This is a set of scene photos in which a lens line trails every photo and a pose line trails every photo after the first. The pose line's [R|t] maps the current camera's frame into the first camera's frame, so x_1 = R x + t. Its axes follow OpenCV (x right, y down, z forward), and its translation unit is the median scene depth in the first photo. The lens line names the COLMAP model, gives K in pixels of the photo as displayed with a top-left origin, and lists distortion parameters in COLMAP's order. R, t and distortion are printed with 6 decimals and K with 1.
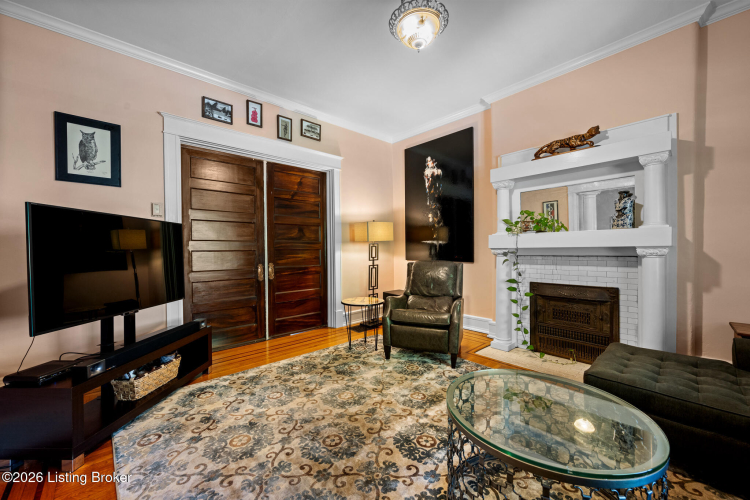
lens RADIAL K [[295.3, 0, 397.4], [0, 295.3, 252.1], [0, 0, 1]] dist [0.006854, -0.001534]
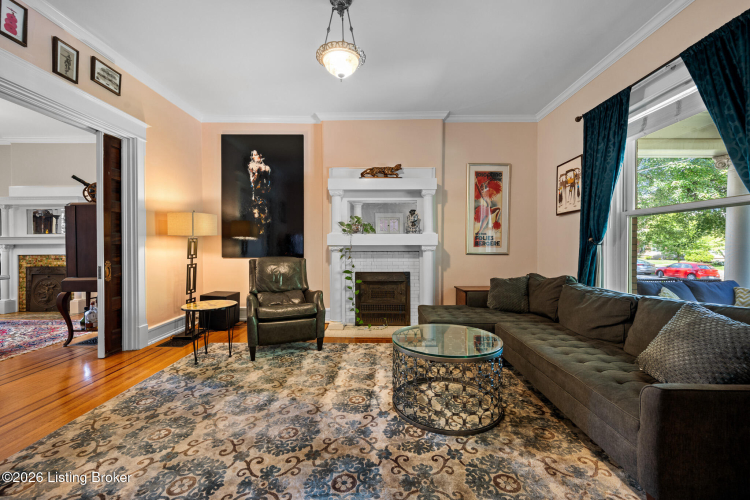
lens RADIAL K [[295.3, 0, 383.3], [0, 295.3, 248.8], [0, 0, 1]] dist [0.006854, -0.001534]
pose [[0.687861, 0.000261, 0.725842, -0.532076], [0.000658, 0.999999, -0.000982, 0.002906], [-0.725842, 0.001153, 0.687861, 0.044755]]
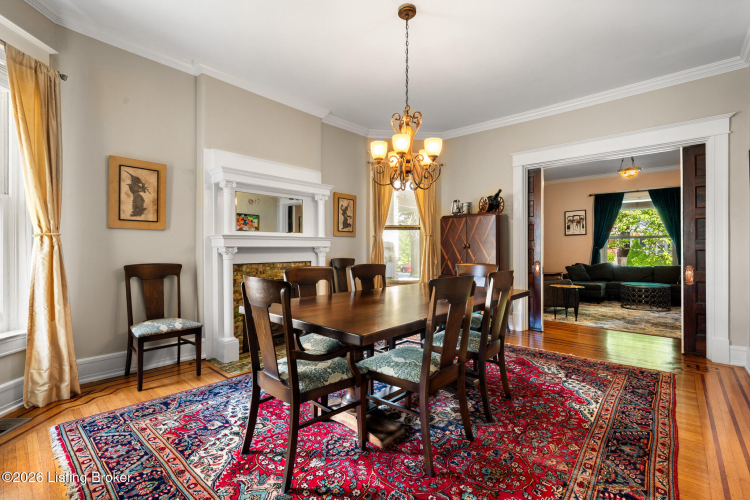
lens RADIAL K [[345.2, 0, 377.0], [0, 345.2, 247.1], [0, 0, 1]] dist [0.002401, 0.000147]
pose [[-0.086614, 0.019193, 0.996057, -2.362505], [0.007431, 0.999799, -0.018618, 0.006556], [-0.996214, 0.005789, -0.086740, 2.888123]]
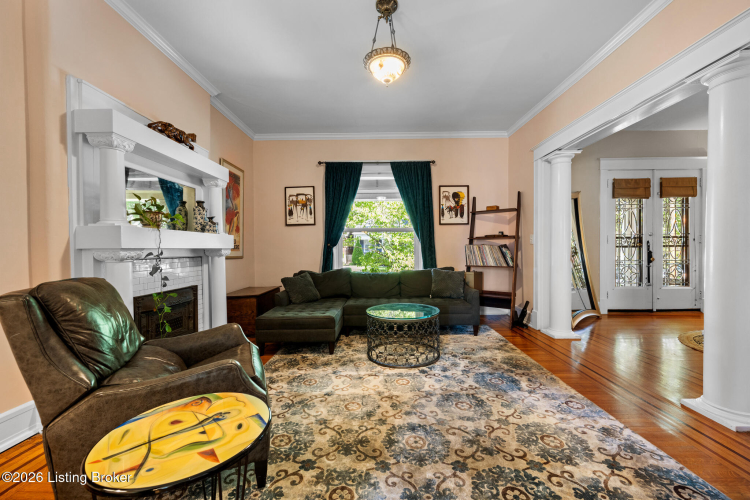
lens RADIAL K [[295.3, 0, 367.4], [0, 295.3, 253.4], [0, 0, 1]] dist [0.006854, -0.001534]
pose [[-0.697924, 0.007585, 0.716131, -0.581665], [0.023266, 0.999656, 0.012087, 0.002469], [-0.715793, 0.025098, -0.697861, 1.500311]]
